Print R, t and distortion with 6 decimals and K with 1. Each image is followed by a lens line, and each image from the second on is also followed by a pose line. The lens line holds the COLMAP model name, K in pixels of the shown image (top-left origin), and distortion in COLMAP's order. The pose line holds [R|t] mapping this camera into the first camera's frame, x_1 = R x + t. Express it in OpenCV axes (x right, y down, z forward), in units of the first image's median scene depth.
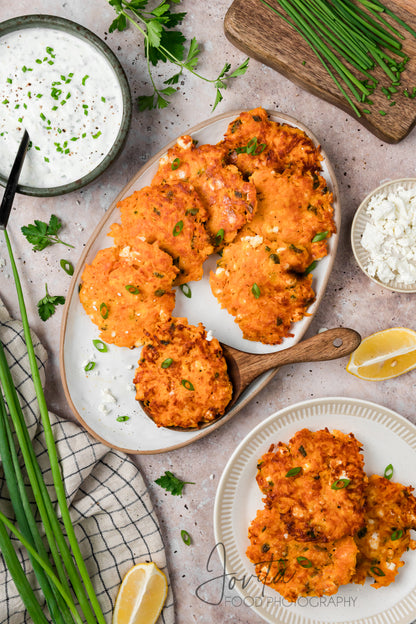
lens RADIAL K [[1640.6, 0, 207.3], [0, 1640.6, 272.8], [0, 0, 1]] dist [0.093654, 1.319012]
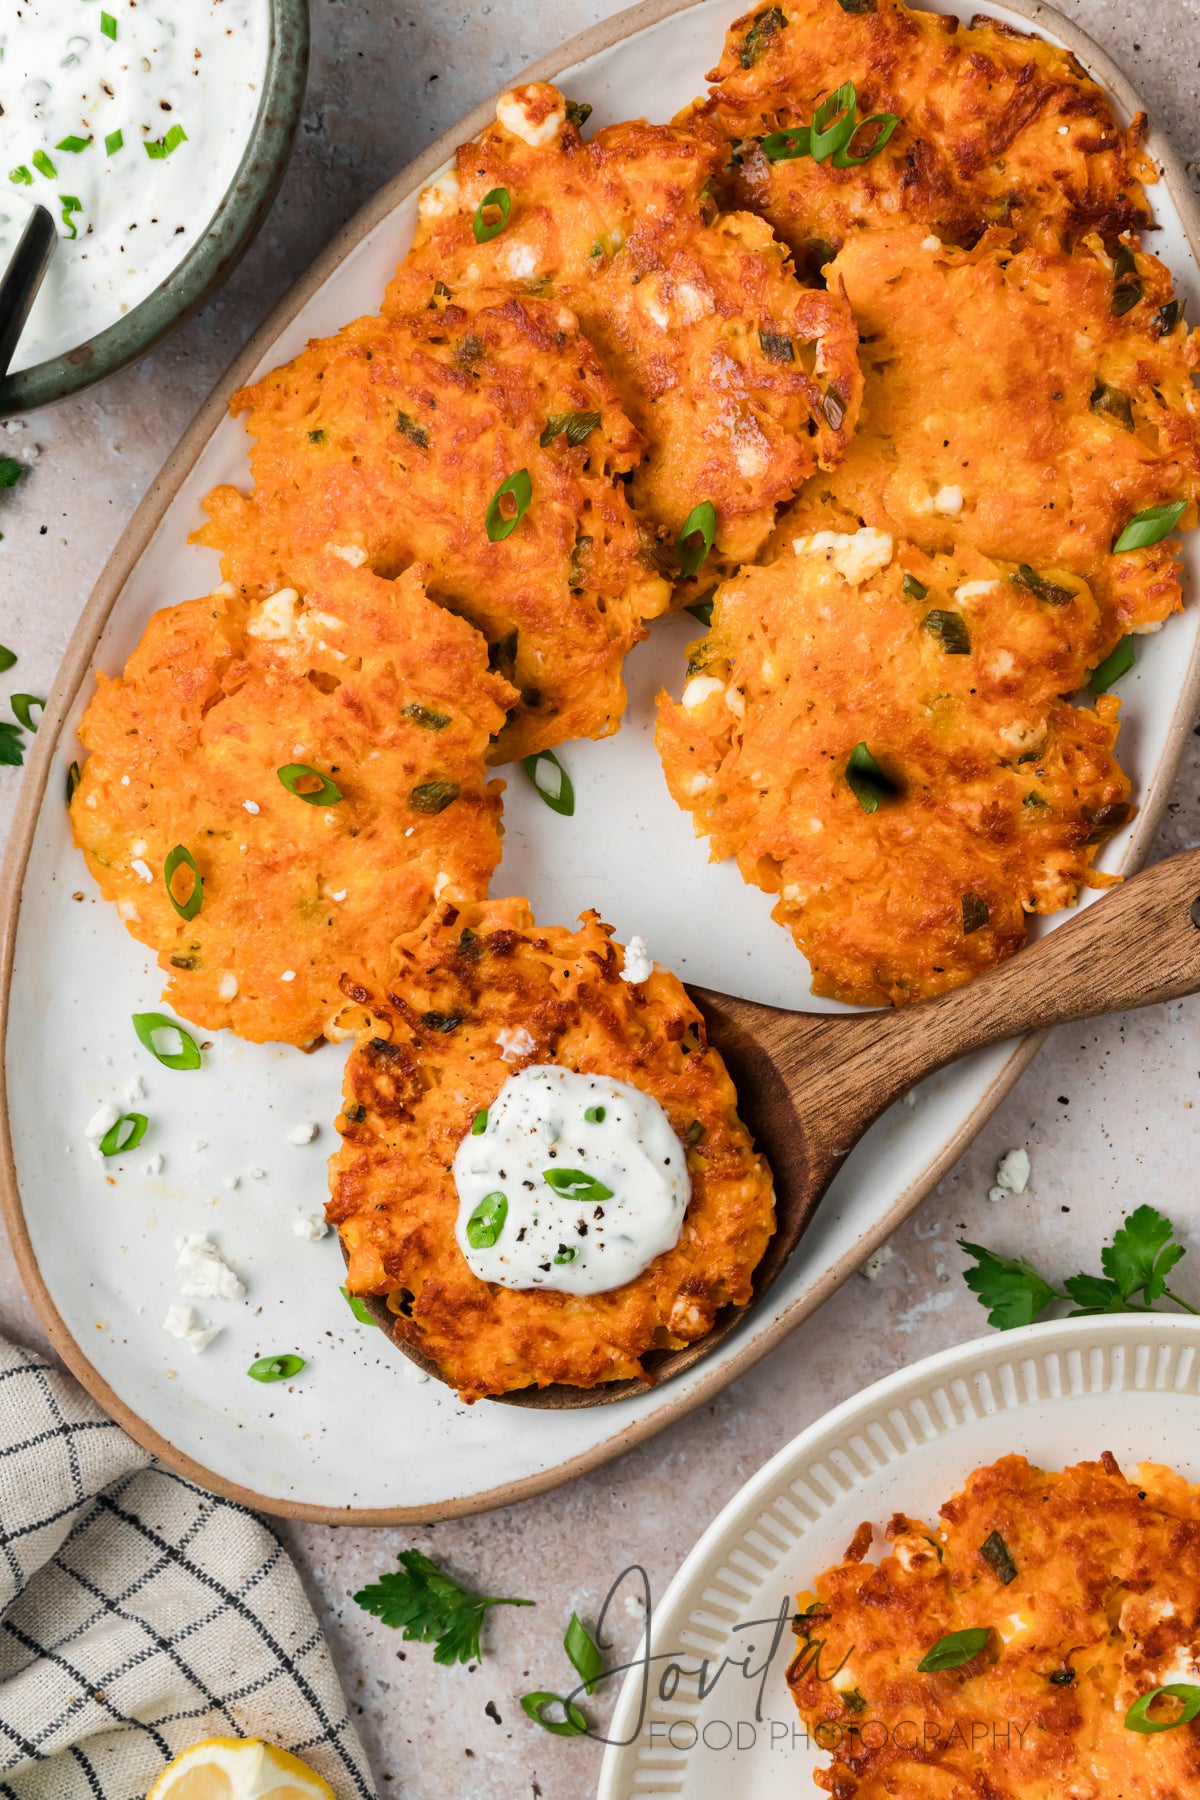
lens RADIAL K [[4617.8, 0, 517.7], [0, 4617.8, 898.7], [0, 0, 1]] dist [0.021239, 1.120886]
pose [[0.999480, -0.021018, -0.024473, -0.002468], [0.021581, 0.999503, 0.022969, 0.012015], [0.023978, -0.023485, 0.999437, 0.373336]]
